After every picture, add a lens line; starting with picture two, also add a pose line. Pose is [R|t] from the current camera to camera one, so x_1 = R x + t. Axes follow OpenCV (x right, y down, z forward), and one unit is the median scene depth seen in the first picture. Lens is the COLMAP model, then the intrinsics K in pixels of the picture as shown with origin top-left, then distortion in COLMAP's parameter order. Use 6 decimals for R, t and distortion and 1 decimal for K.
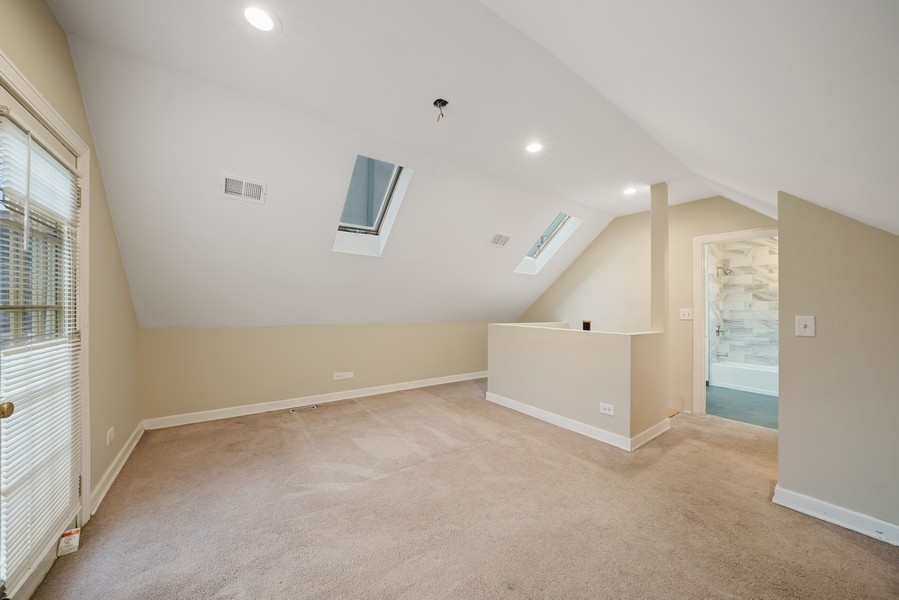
lens RADIAL K [[313.9, 0, 446.8], [0, 313.9, 303.7], [0, 0, 1]] dist [-0.019716, 0.002076]
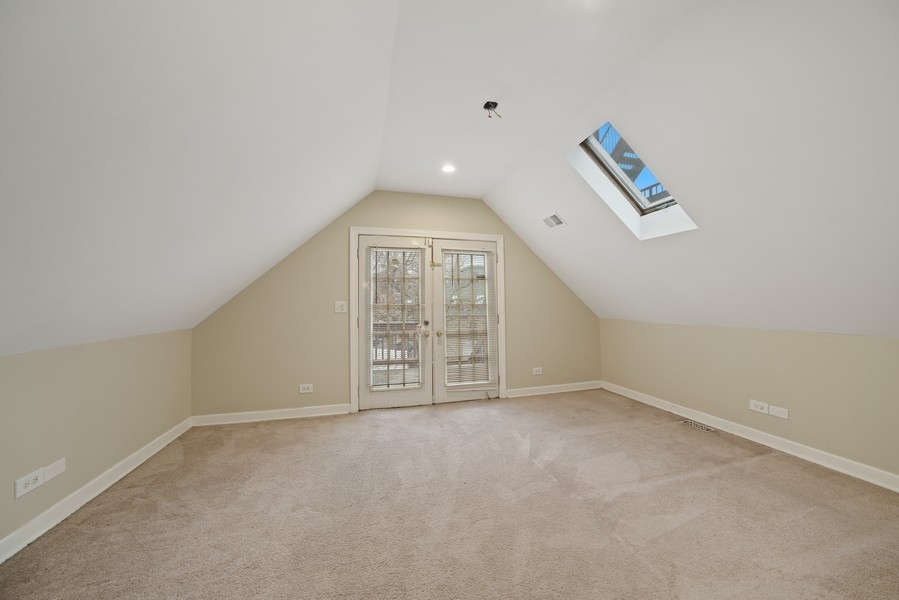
lens RADIAL K [[313.9, 0, 450.0], [0, 313.9, 302.6], [0, 0, 1]] dist [-0.019716, 0.002076]
pose [[-0.355080, -0.010307, -0.934779, 0.689265], [0.018800, 0.999658, -0.018163, 0.012385], [0.934647, -0.024023, -0.354765, 0.849740]]
